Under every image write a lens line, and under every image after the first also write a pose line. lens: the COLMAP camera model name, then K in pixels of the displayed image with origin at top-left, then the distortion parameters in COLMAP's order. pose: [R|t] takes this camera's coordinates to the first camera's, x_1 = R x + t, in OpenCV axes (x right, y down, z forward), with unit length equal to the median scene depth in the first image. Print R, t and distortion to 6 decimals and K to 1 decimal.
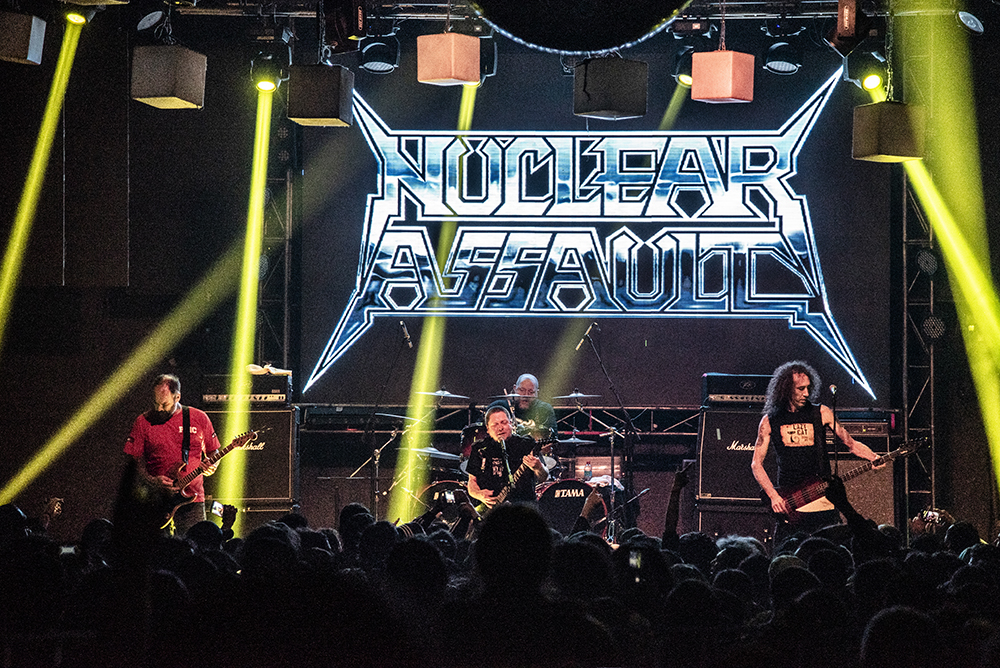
lens RADIAL K [[3507.5, 0, 581.0], [0, 3507.5, 313.0], [0, 0, 1]] dist [1.656438, 0.000000]
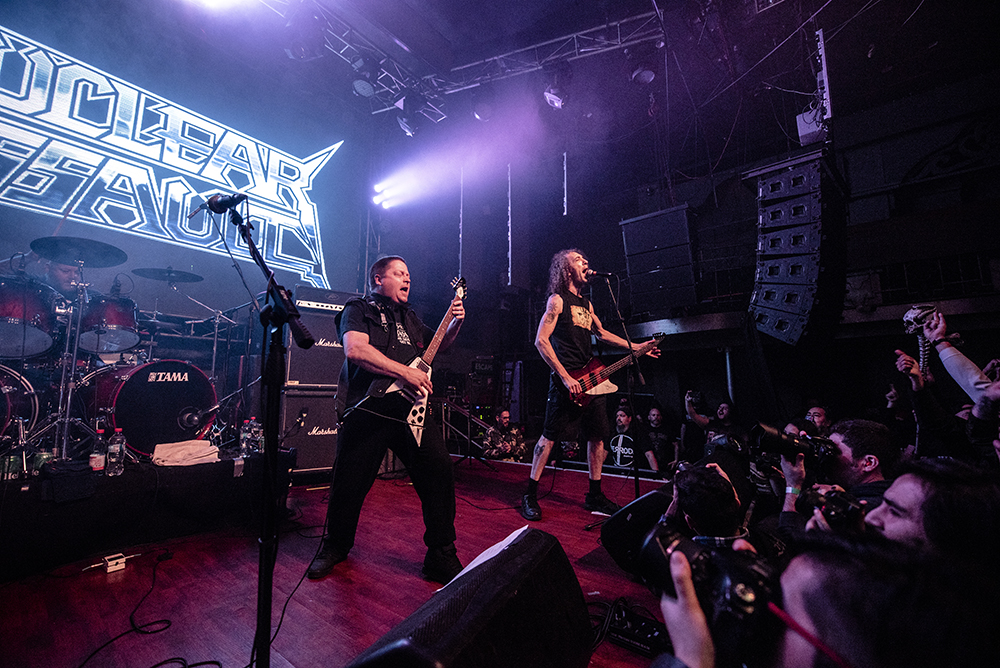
lens RADIAL K [[393.7, 0, 506.3], [0, 393.7, 341.7], [0, 0, 1]] dist [-0.029671, 0.001511]
pose [[0.568772, 0.090091, 0.817547, -0.029486], [-0.026334, 0.995468, -0.091376, 0.045587], [-0.822074, 0.030443, 0.568567, 0.823198]]
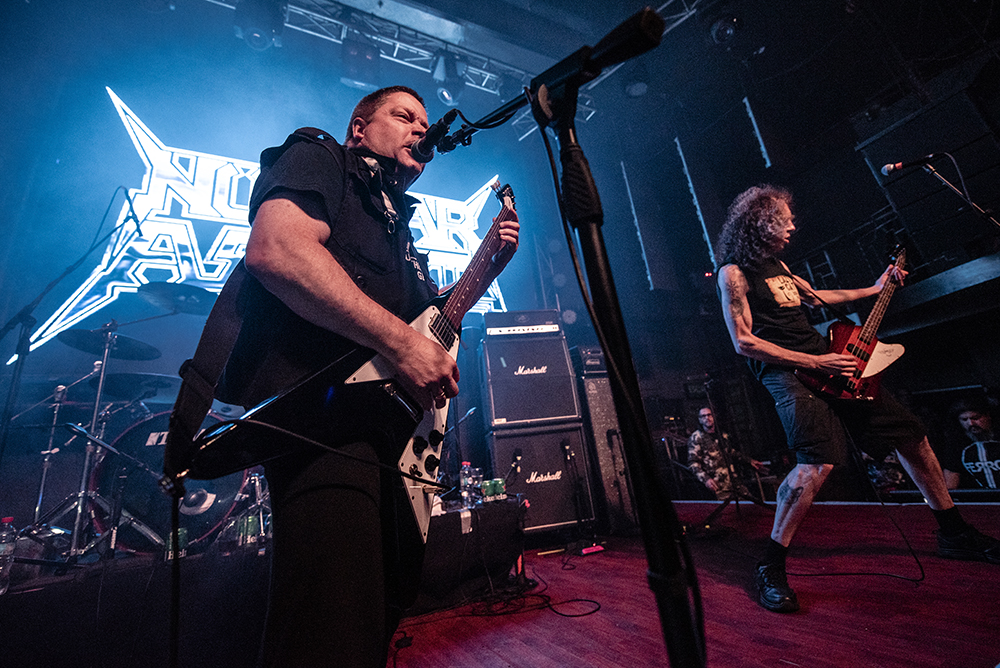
lens RADIAL K [[433.3, 0, 516.5], [0, 433.3, 306.8], [0, 0, 1]] dist [-0.018415, -0.002239]
pose [[0.848127, 0.060427, 0.526336, -0.025761], [0.109828, 0.951839, -0.286252, 0.053257], [-0.518285, 0.300584, 0.800644, 0.842940]]
